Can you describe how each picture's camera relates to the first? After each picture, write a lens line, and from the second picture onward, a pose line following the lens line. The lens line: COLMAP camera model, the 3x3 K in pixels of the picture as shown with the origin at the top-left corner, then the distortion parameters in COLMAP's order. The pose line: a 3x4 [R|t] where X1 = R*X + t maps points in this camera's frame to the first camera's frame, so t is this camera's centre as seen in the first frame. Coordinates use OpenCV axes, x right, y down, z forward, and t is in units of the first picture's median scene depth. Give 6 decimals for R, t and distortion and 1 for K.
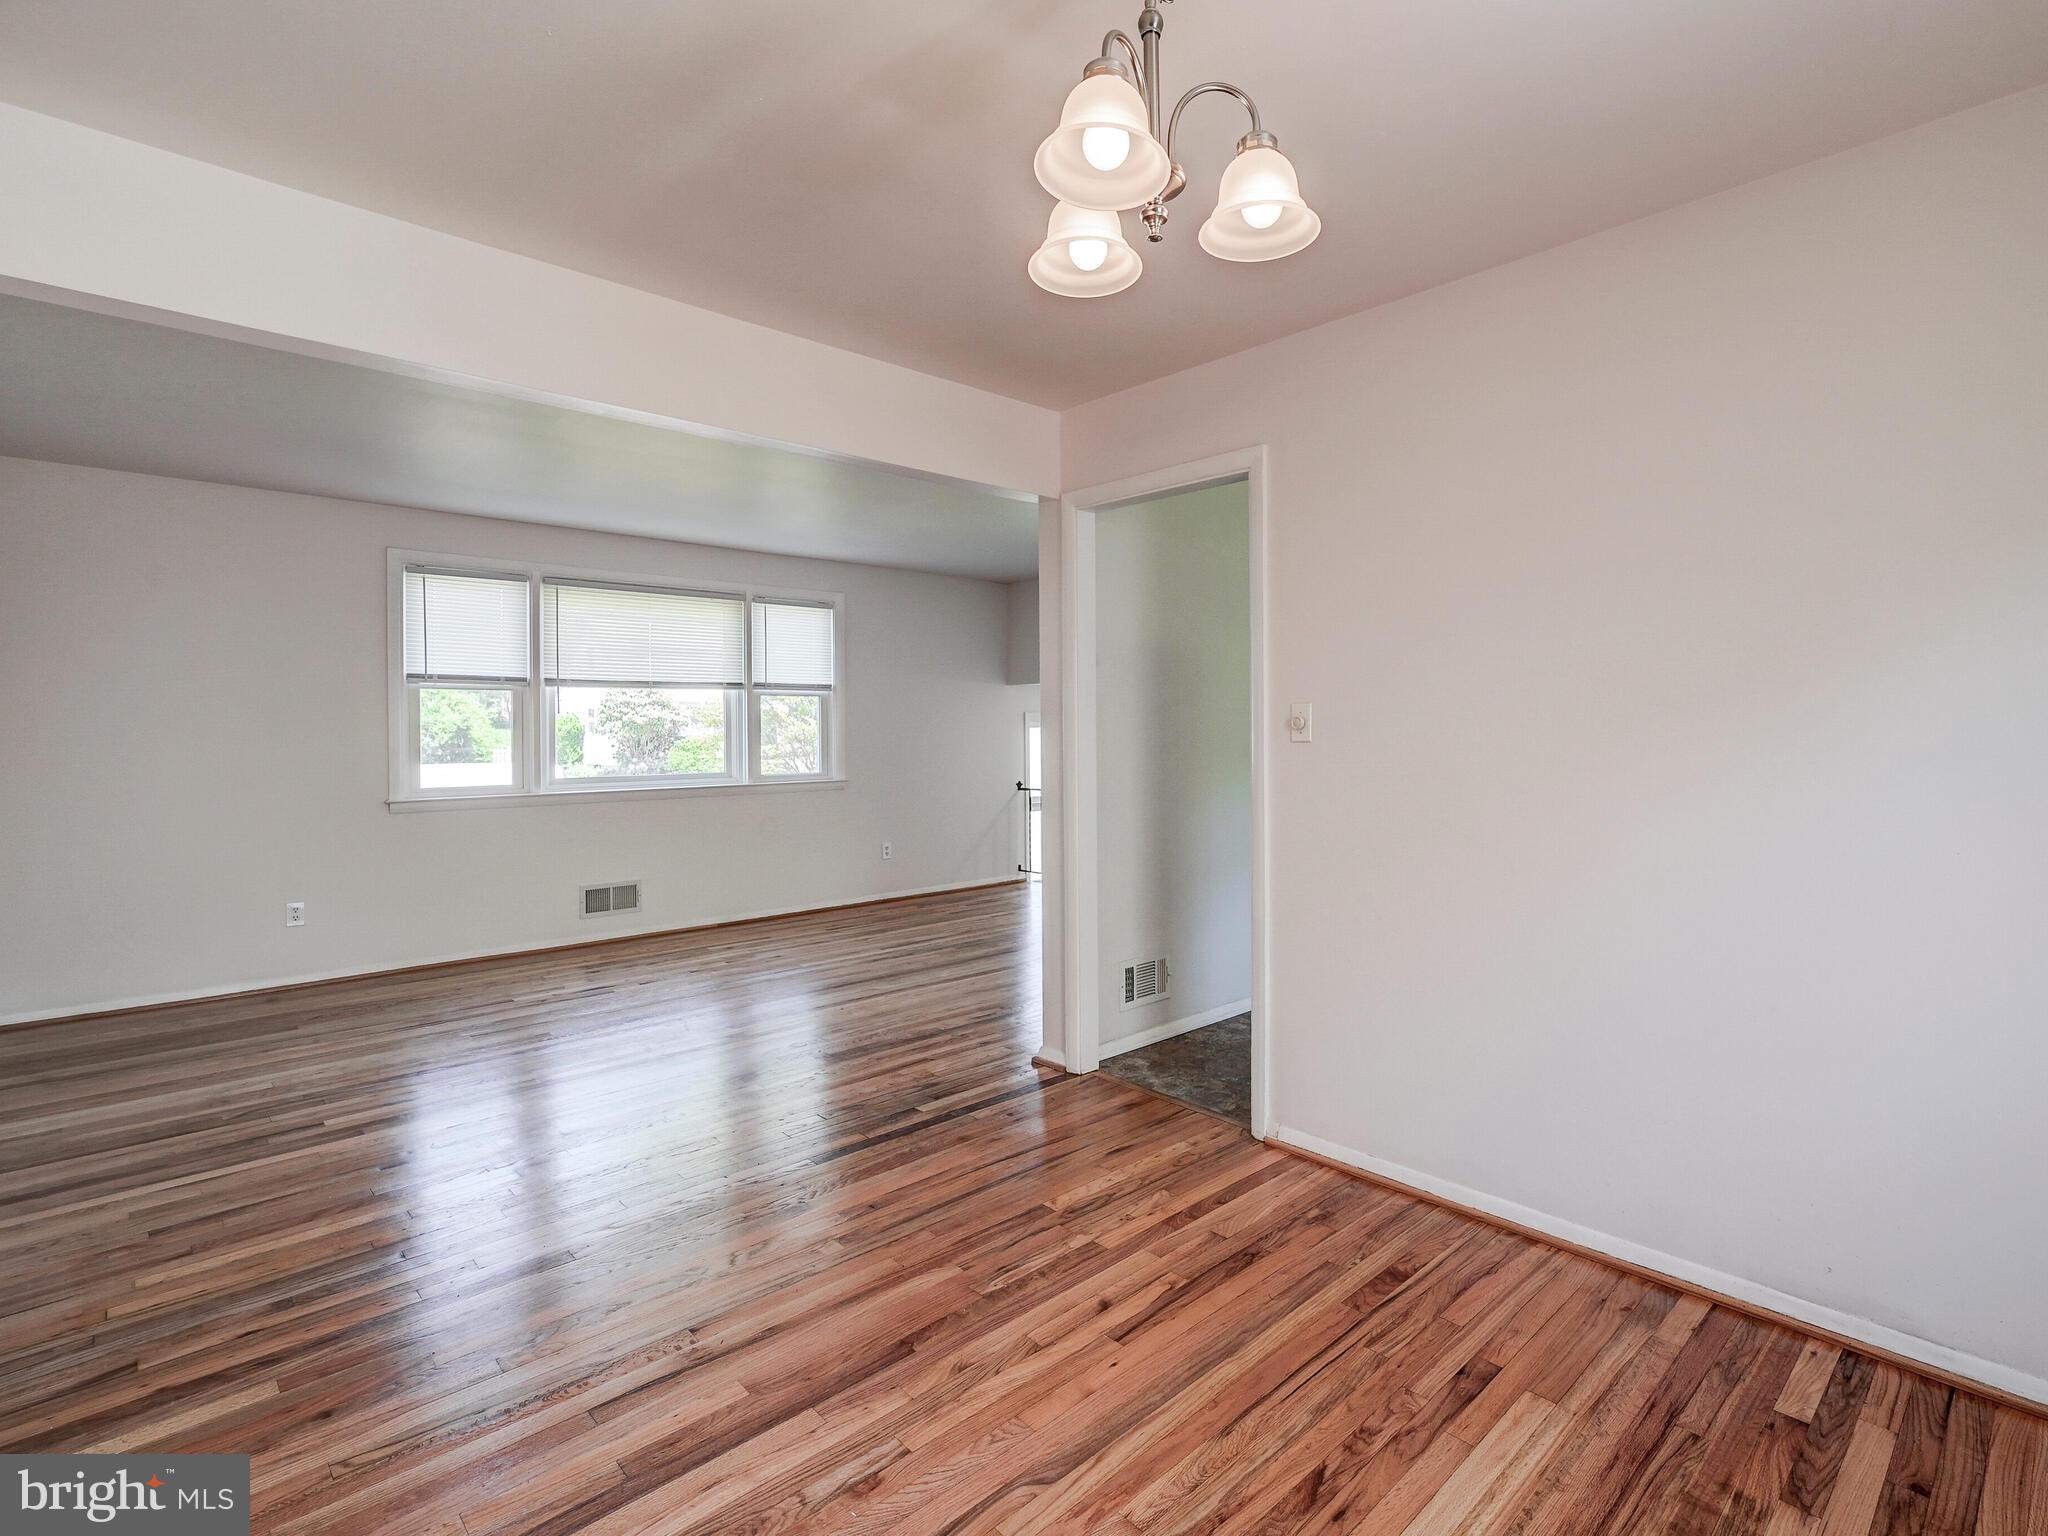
lens RADIAL K [[919.9, 0, 1025.4], [0, 919.9, 719.2], [0, 0, 1]] dist [0.000763, 0.000268]
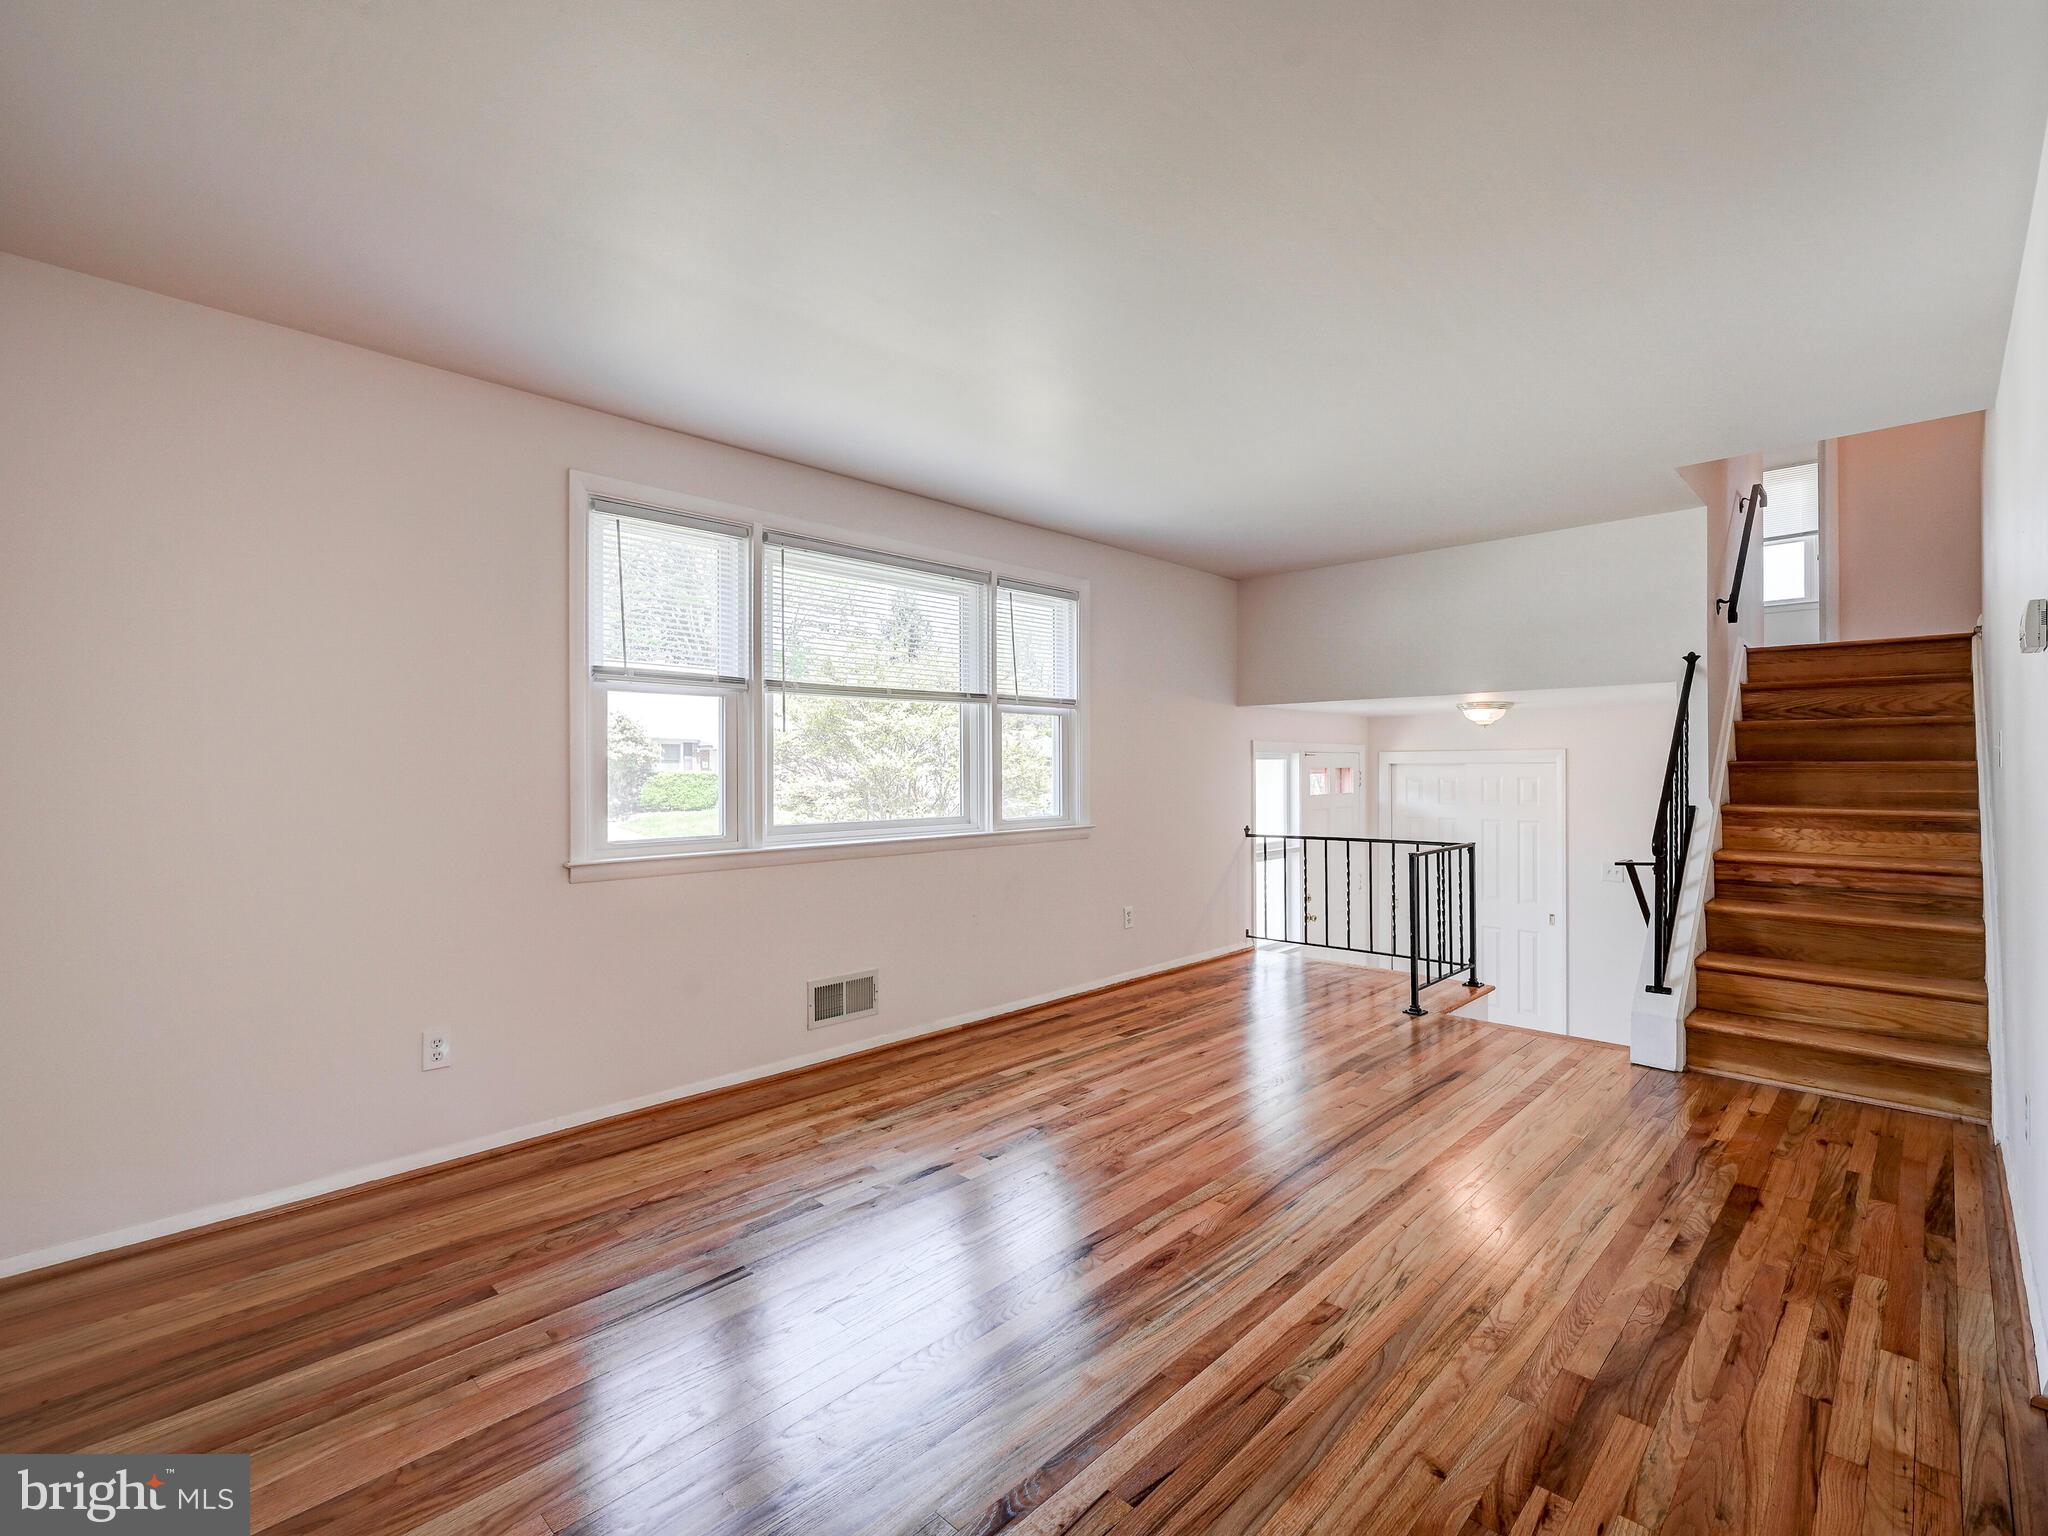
lens RADIAL K [[919.9, 0, 1023.5], [0, 919.9, 763.8], [0, 0, 1]] dist [0.000763, 0.000268]
pose [[0.999788, 0.003439, 0.020277, -0.326068], [-0.003617, 0.999955, 0.008762, 0.010184], [-0.020246, -0.008833, 0.999756, 0.297282]]
